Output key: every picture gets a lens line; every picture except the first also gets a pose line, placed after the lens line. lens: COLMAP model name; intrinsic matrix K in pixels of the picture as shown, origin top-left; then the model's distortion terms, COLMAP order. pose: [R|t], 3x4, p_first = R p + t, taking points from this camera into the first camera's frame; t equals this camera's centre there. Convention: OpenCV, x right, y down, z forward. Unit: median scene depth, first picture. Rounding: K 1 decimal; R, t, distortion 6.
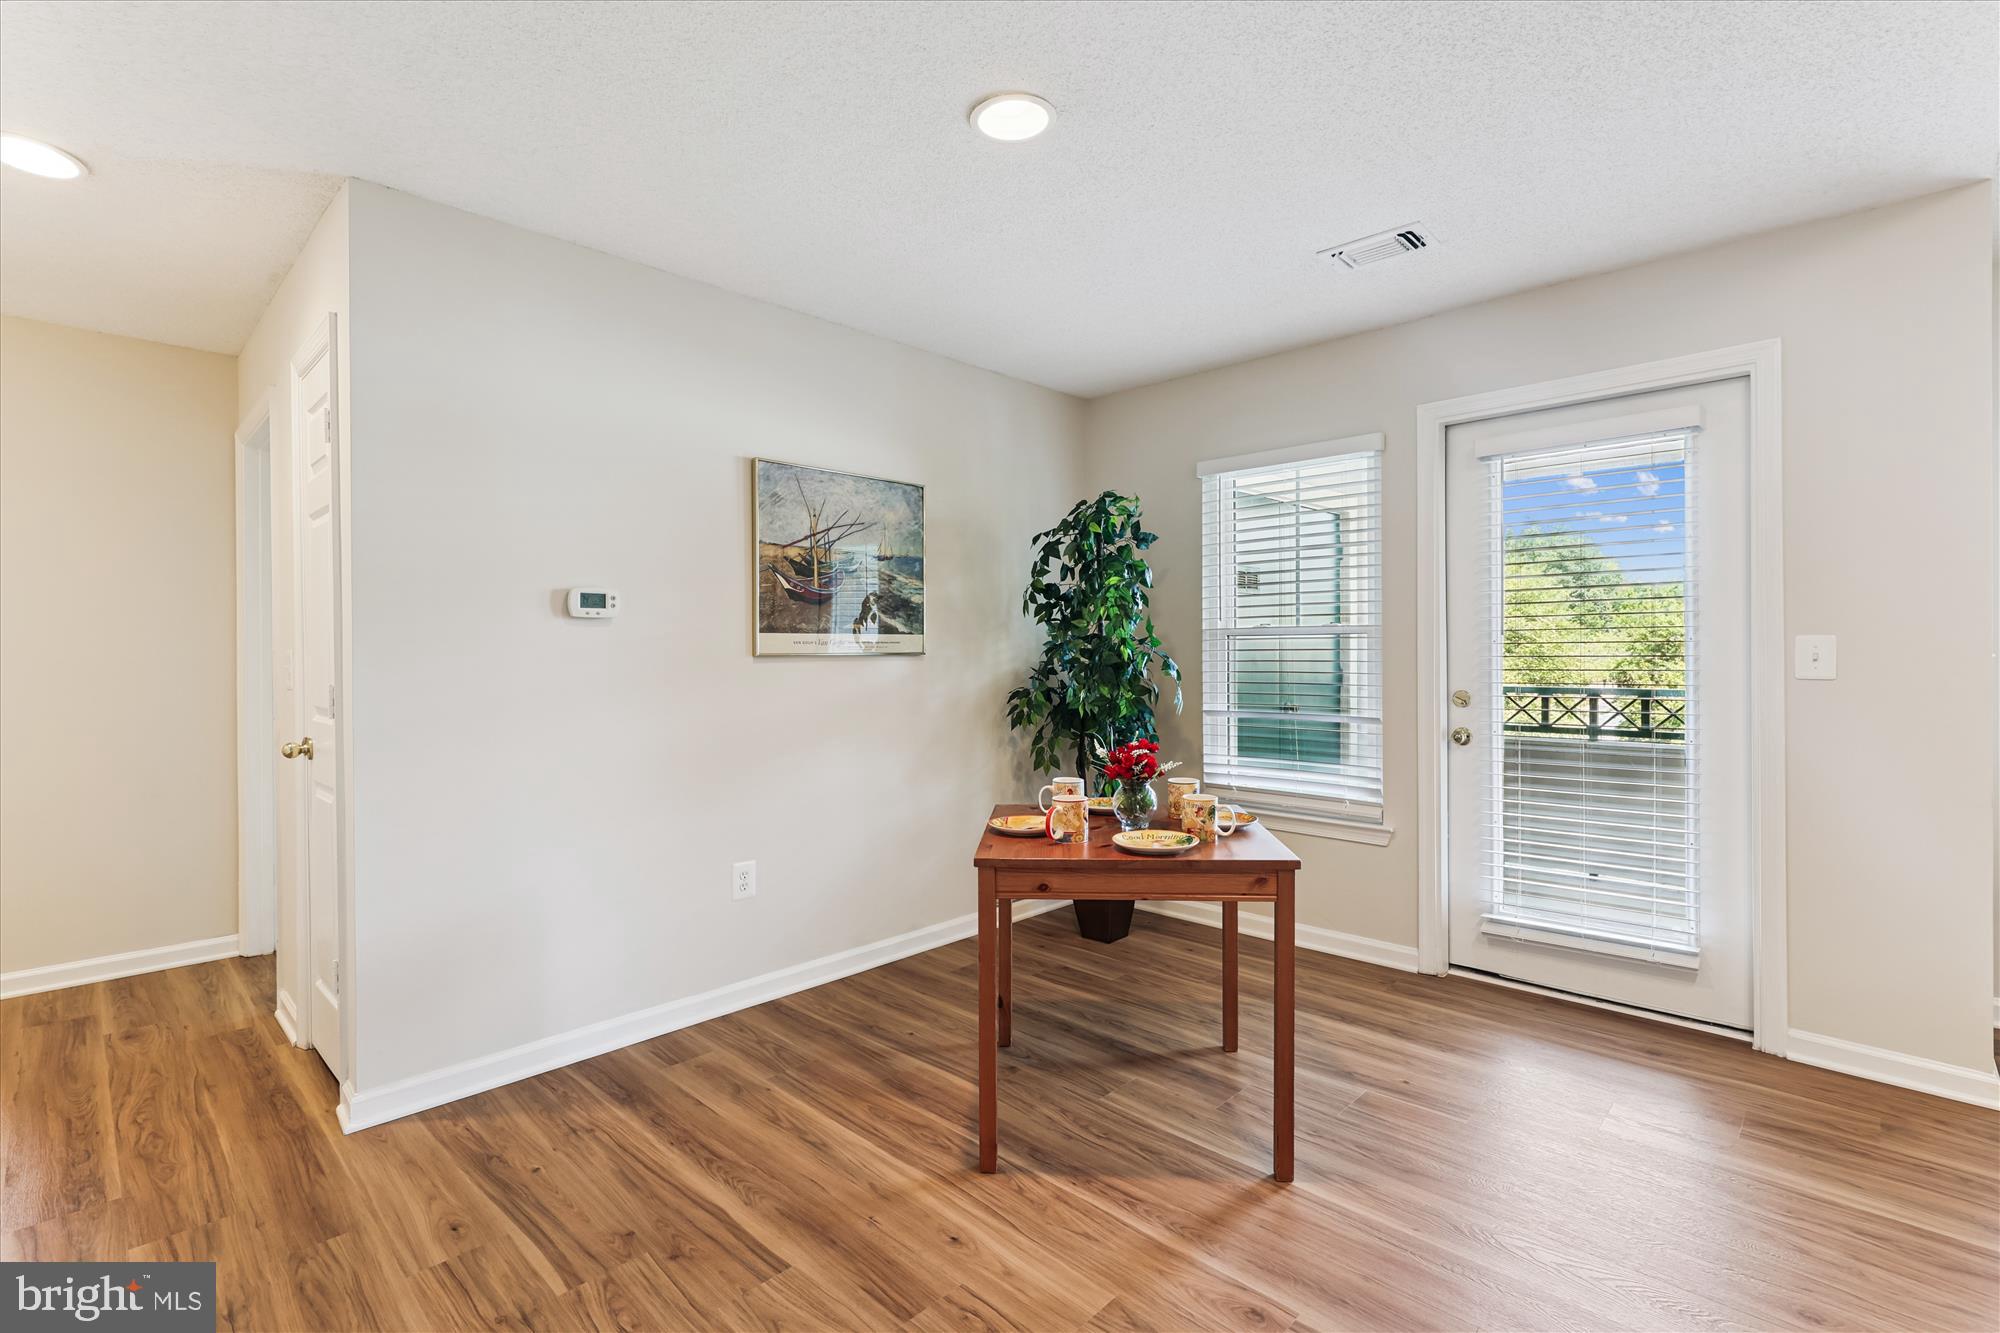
lens RADIAL K [[909.9, 0, 1016.5], [0, 909.9, 655.5], [0, 0, 1]] dist [0.006365, 0.000395]
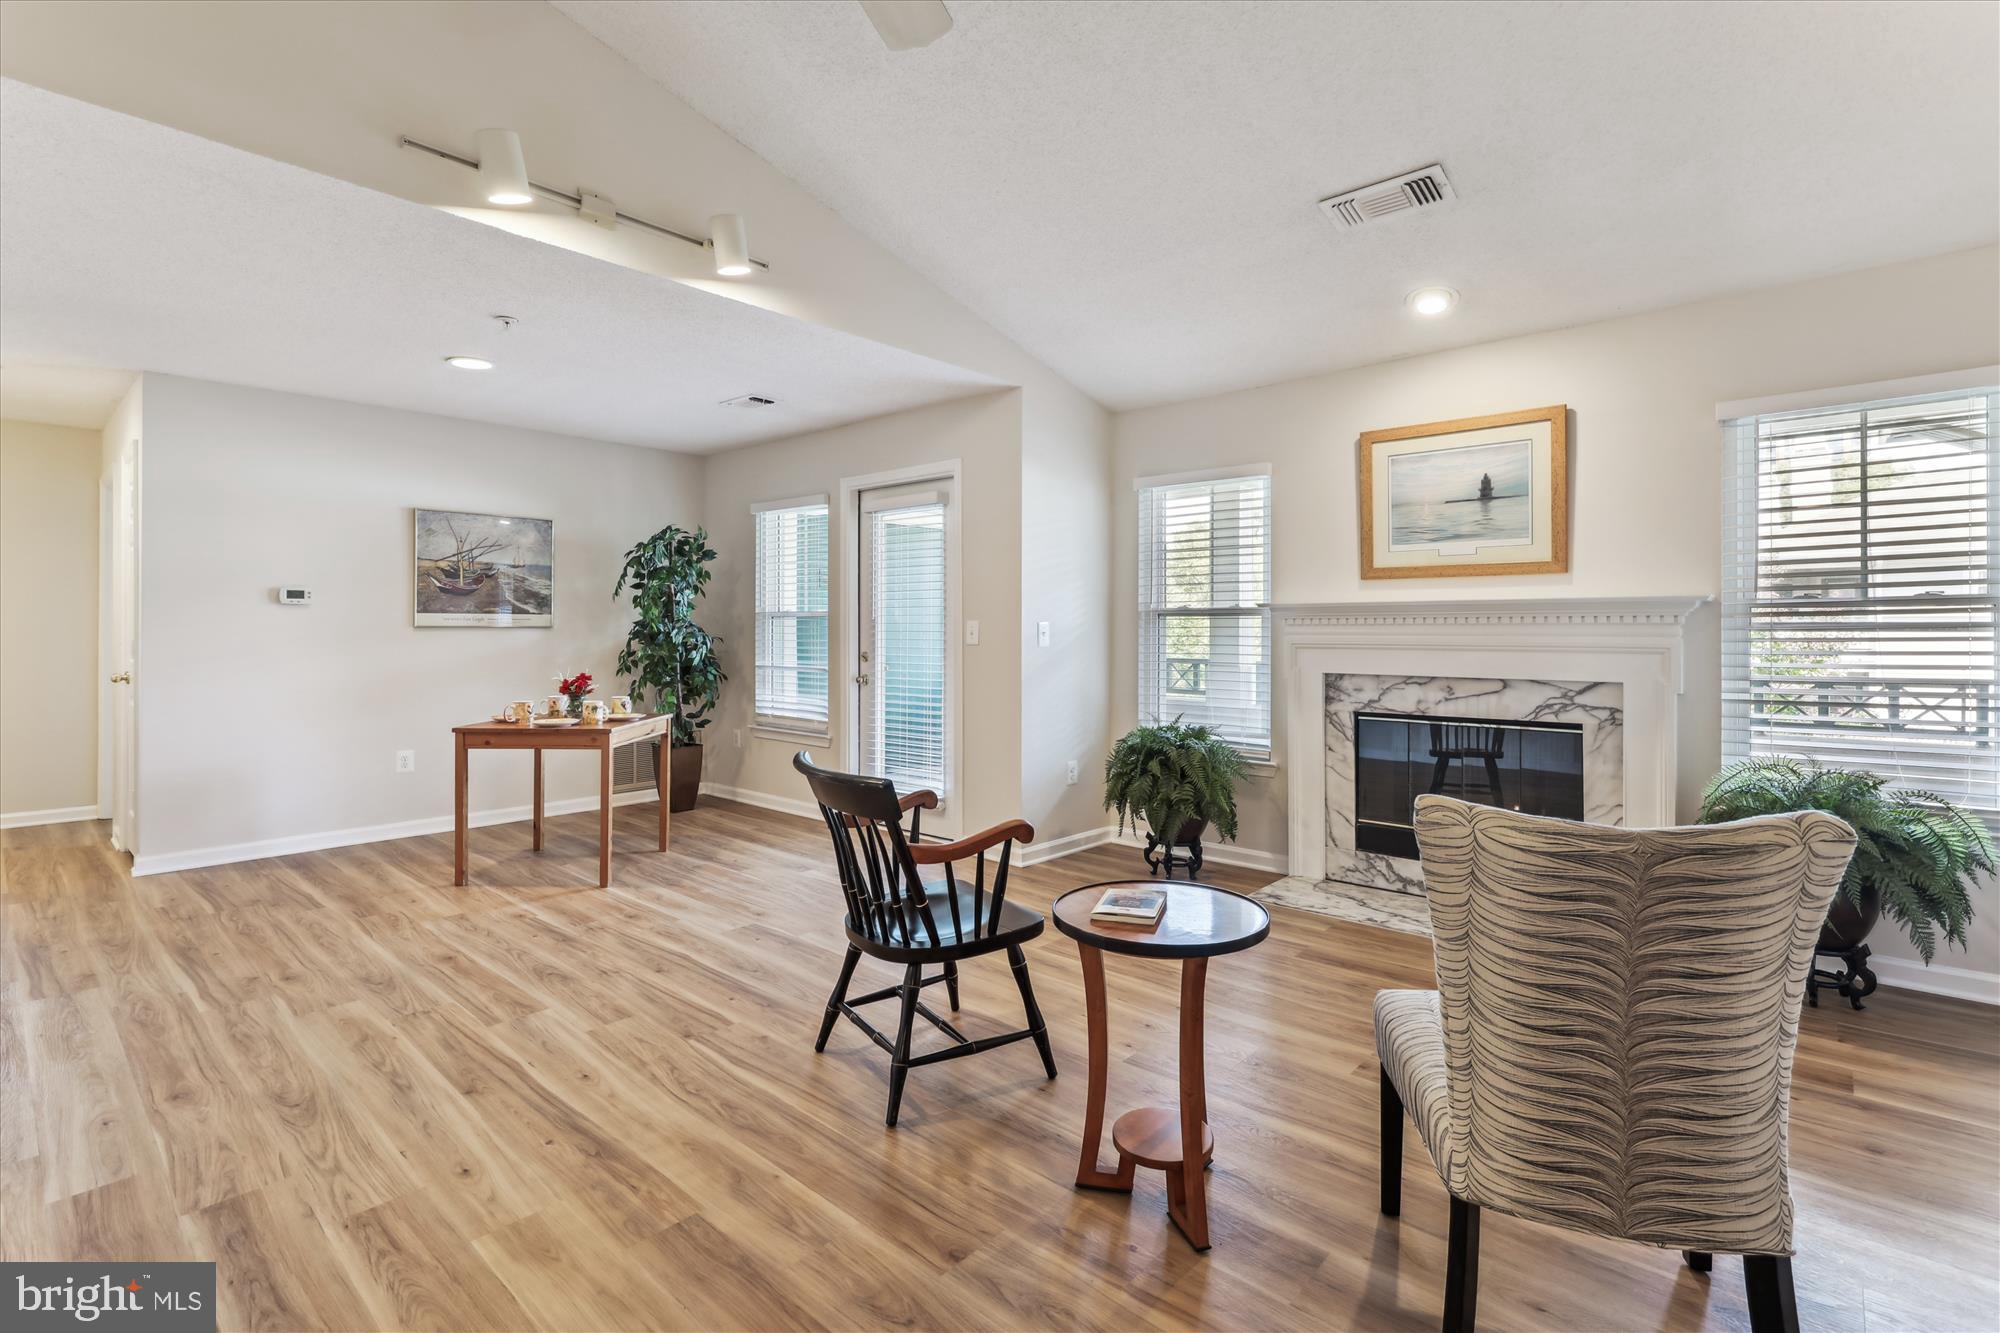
lens RADIAL K [[909.9, 0, 1009.3], [0, 909.9, 626.5], [0, 0, 1]] dist [0.006365, 0.000395]
pose [[0.999365, 0.009590, 0.034311, 0.745809], [-0.009436, 0.999945, -0.004639, -0.002347], [-0.034354, 0.004312, 0.999400, -0.707019]]
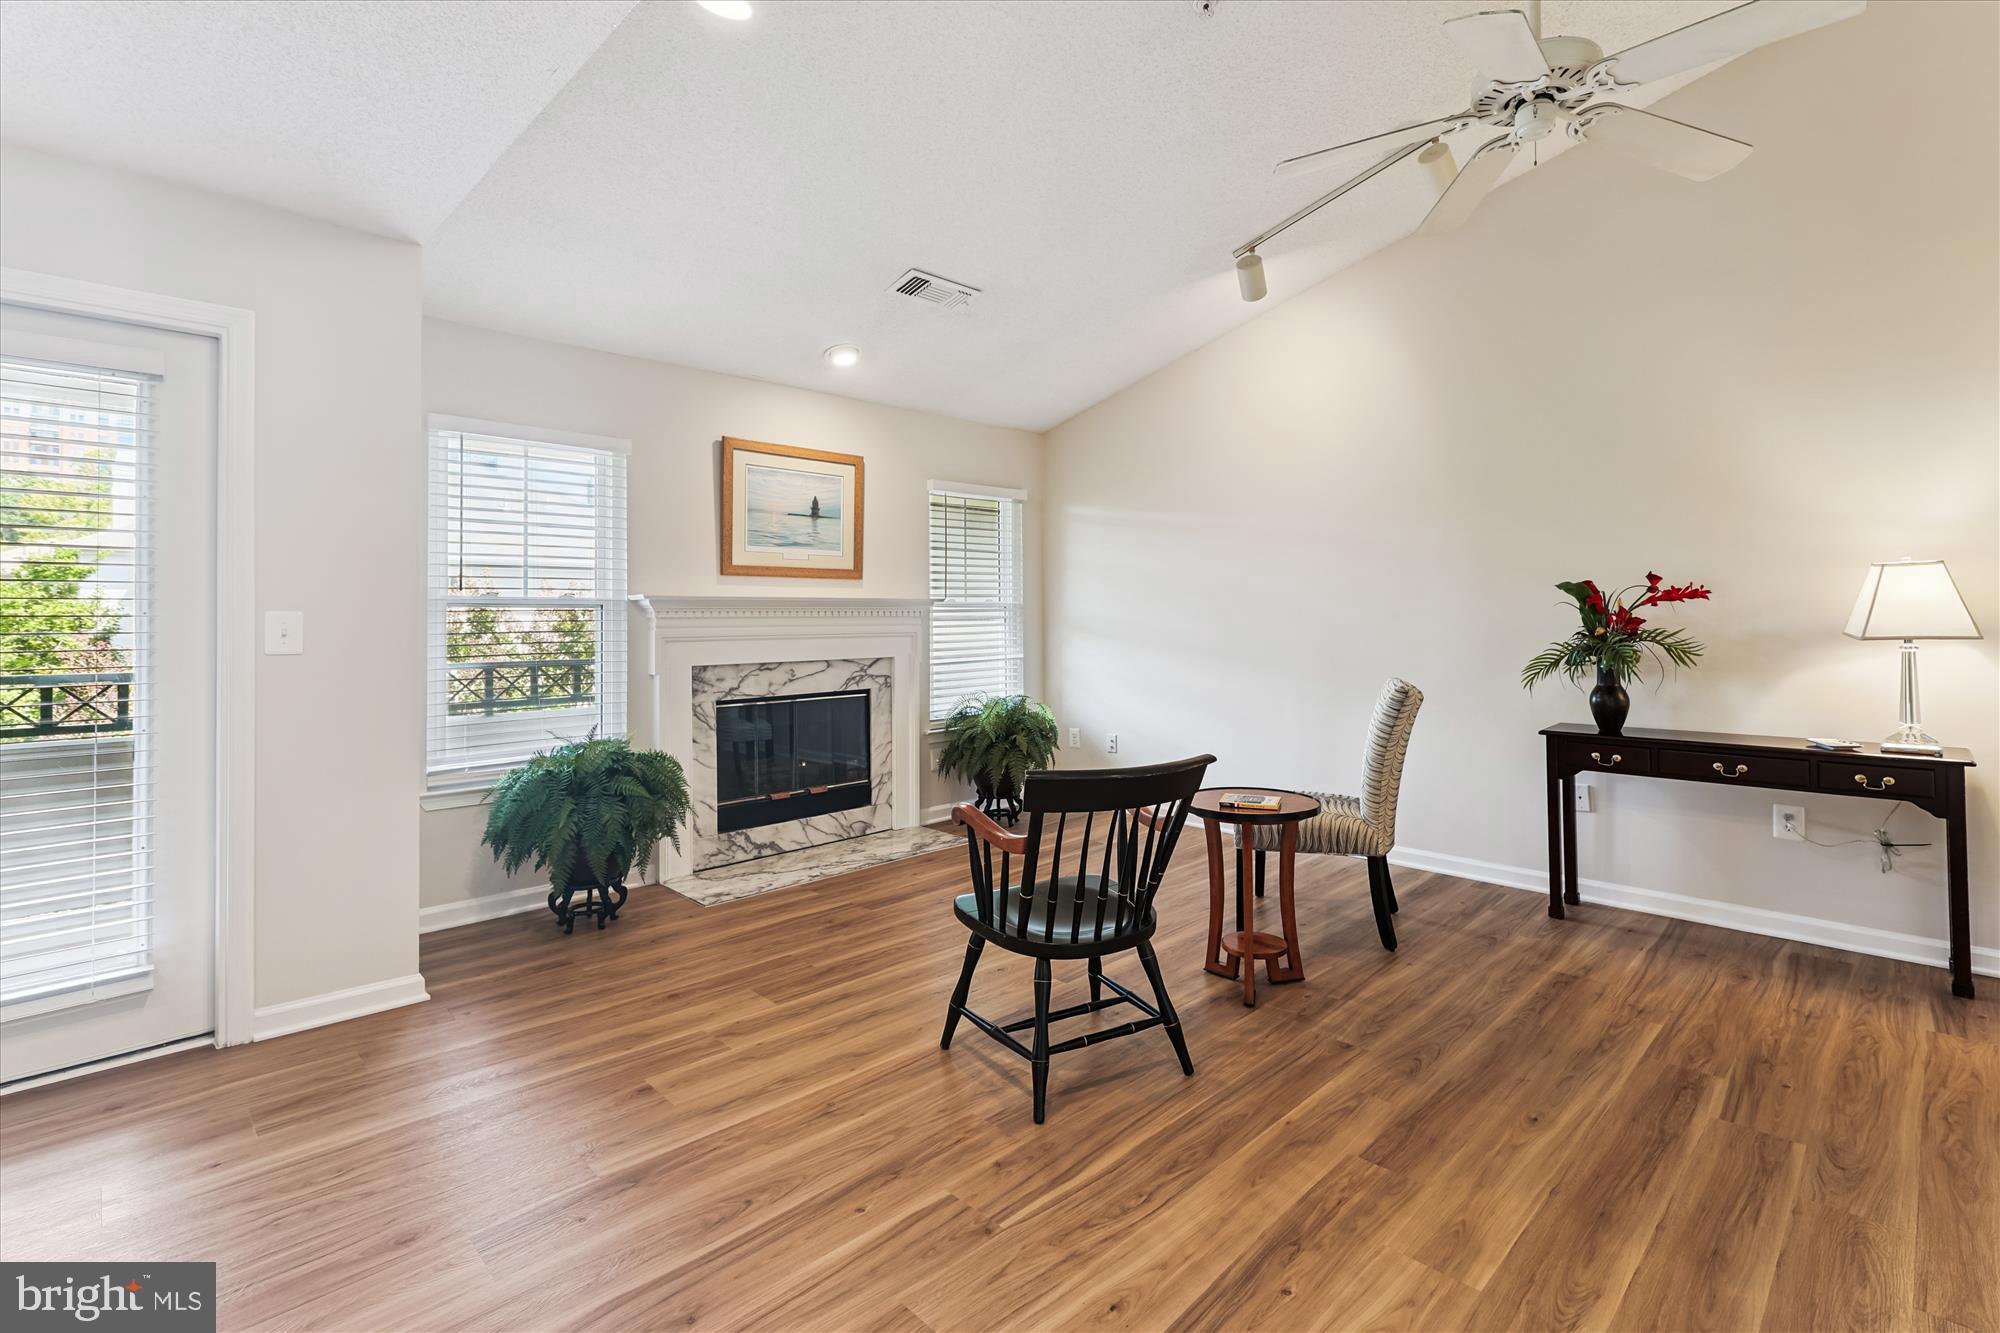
lens RADIAL K [[922.5, 0, 1012.5], [0, 922.5, 610.7], [0, 0, 1]] dist [0.002410, 0.001089]
pose [[0.033844, 0.016974, 0.999283, -0.112652], [0.009041, 0.999810, -0.017289, 0.001774], [-0.999386, 0.009619, 0.033685, 0.125446]]
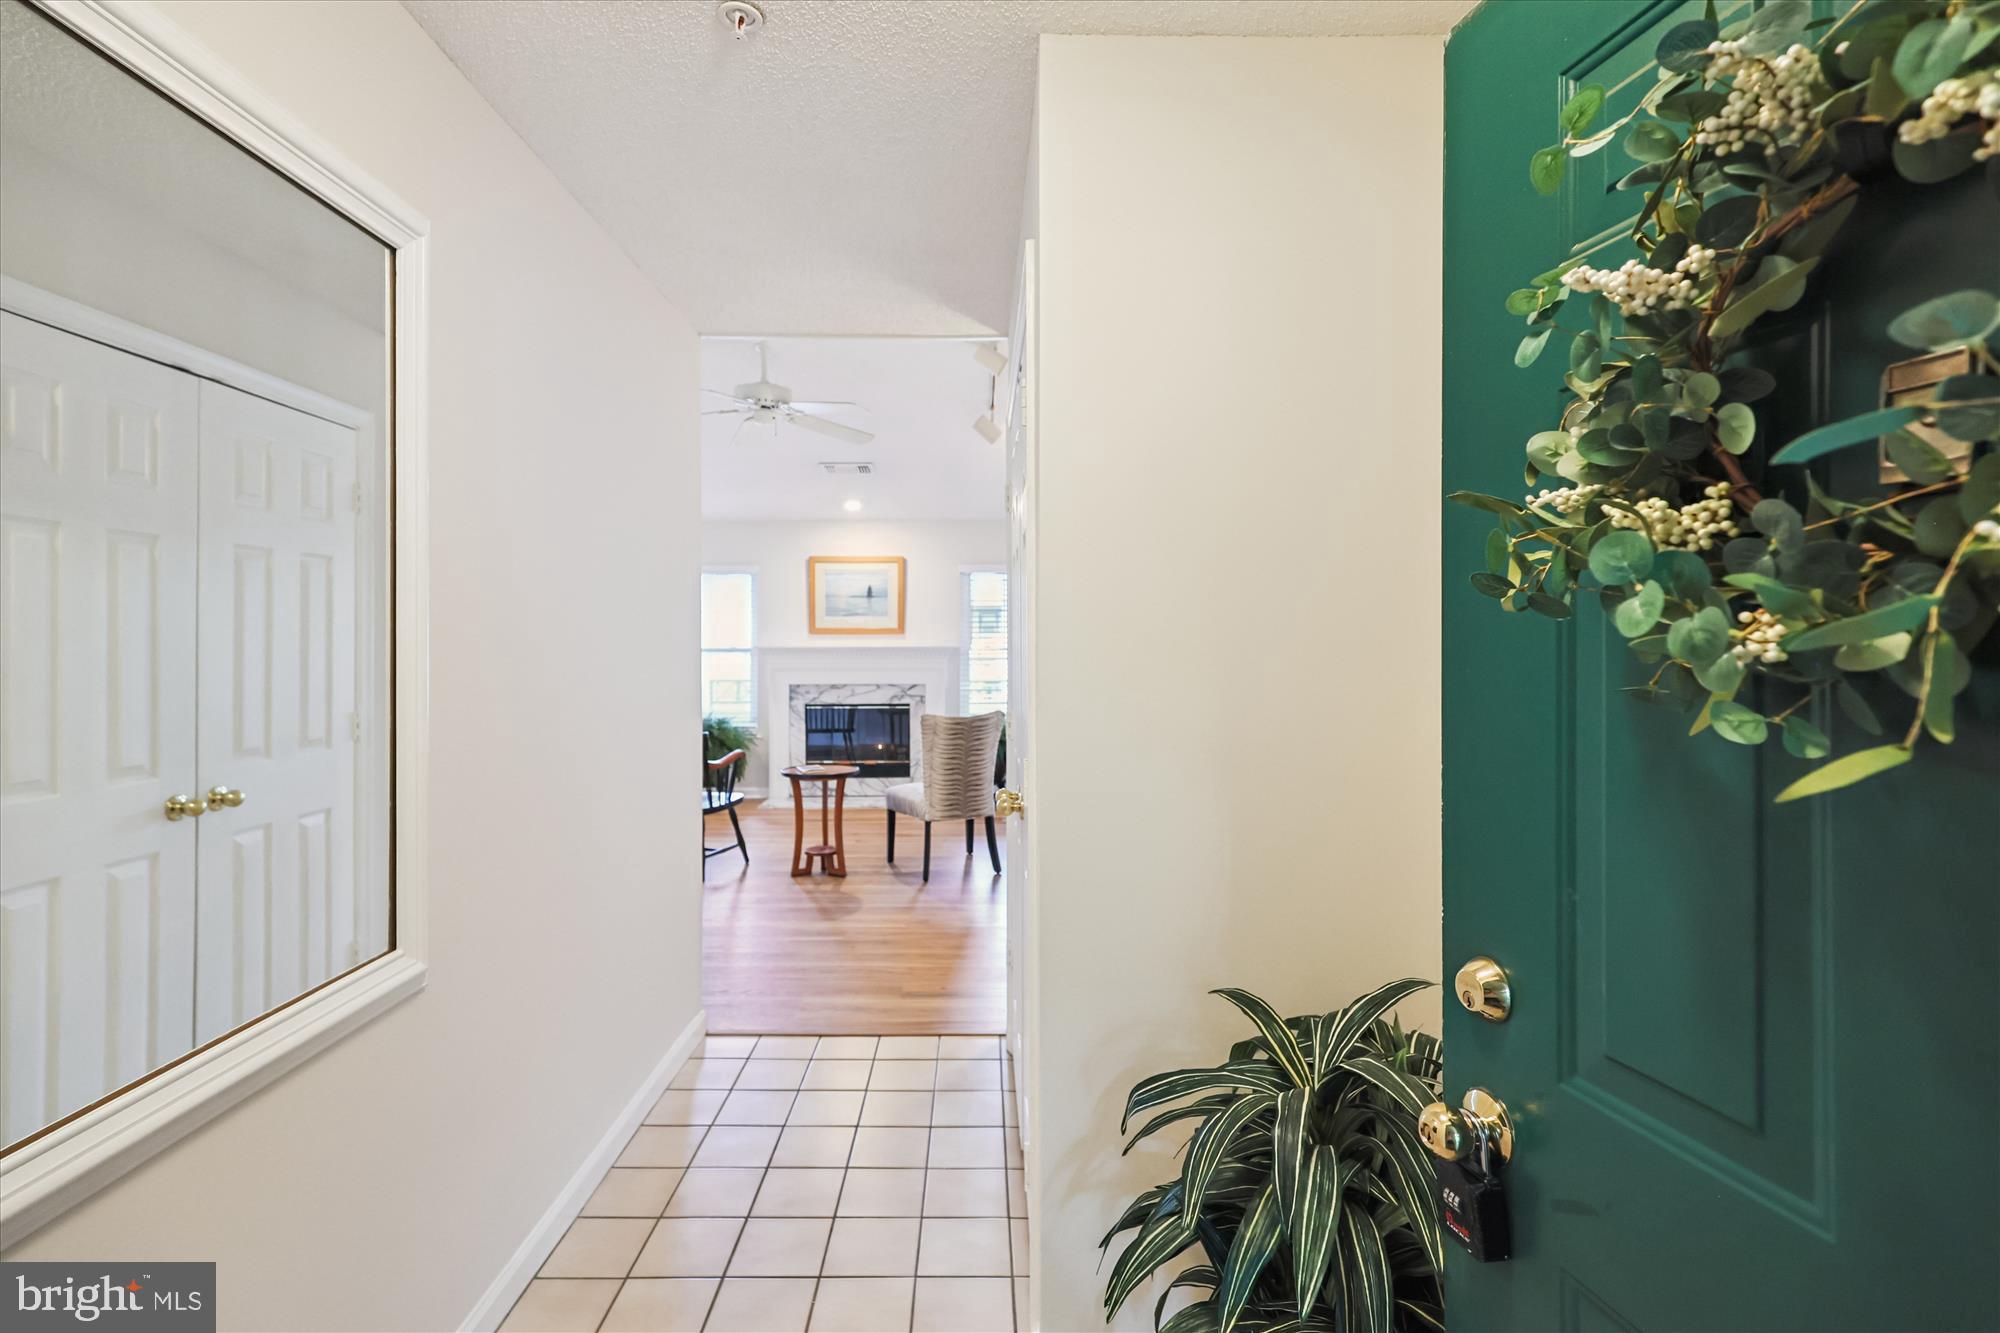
lens RADIAL K [[909.9, 0, 985.7], [0, 909.9, 644.8], [0, 0, 1]] dist [0.006365, 0.000395]
pose [[0.715810, 0.009232, 0.698234, -0.106195], [-0.005152, 0.999955, -0.007939, -0.035318], [-0.698276, 0.002086, 0.715826, -1.535444]]
